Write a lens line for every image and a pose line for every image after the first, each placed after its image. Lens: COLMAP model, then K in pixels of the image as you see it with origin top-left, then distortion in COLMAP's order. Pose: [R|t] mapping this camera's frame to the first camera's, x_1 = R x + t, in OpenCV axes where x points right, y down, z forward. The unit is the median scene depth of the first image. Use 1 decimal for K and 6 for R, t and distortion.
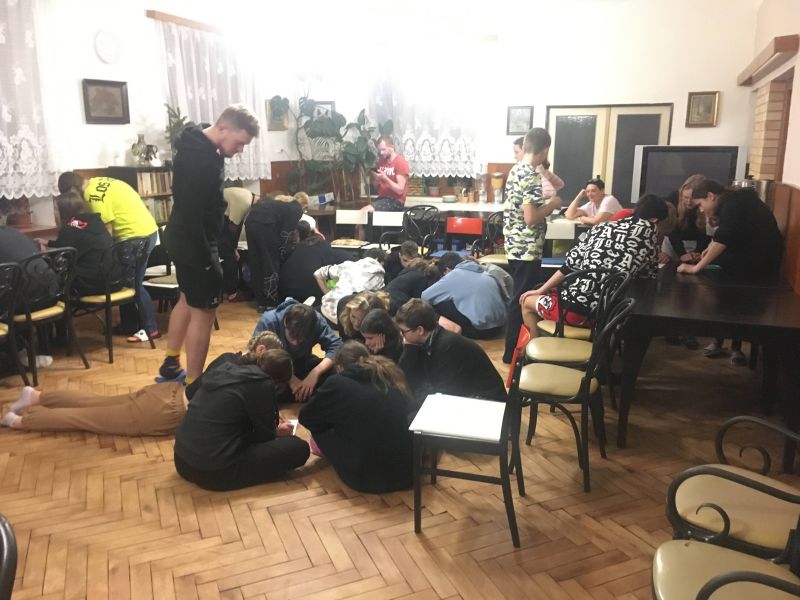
lens RADIAL K [[674.2, 0, 394.8], [0, 674.2, 297.8], [0, 0, 1]] dist [0.097652, -0.136570]
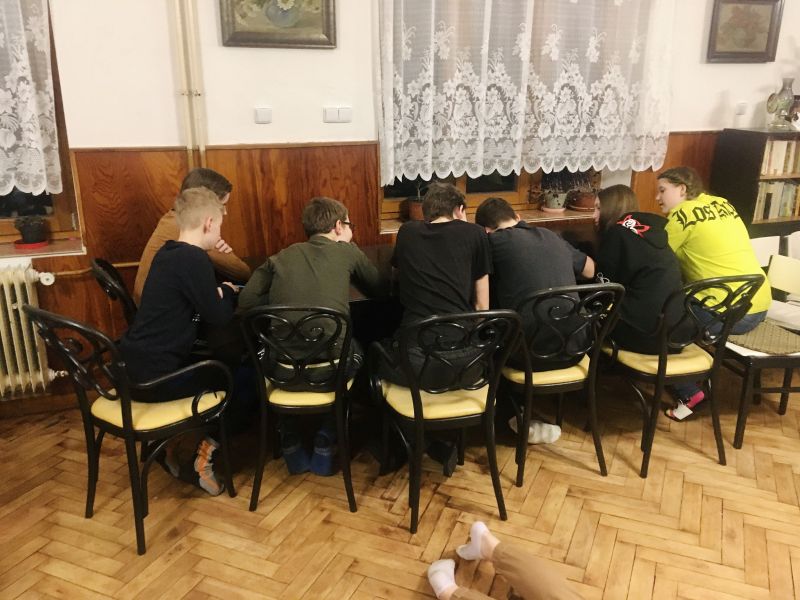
lens RADIAL K [[674.2, 0, 394.8], [0, 674.2, 297.8], [0, 0, 1]] dist [0.097652, -0.136570]
pose [[0.673437, 0.220224, -0.705679, -0.148451], [-0.170347, 0.975135, 0.141751, -0.082867], [0.719350, 0.024750, 0.694207, 0.362544]]
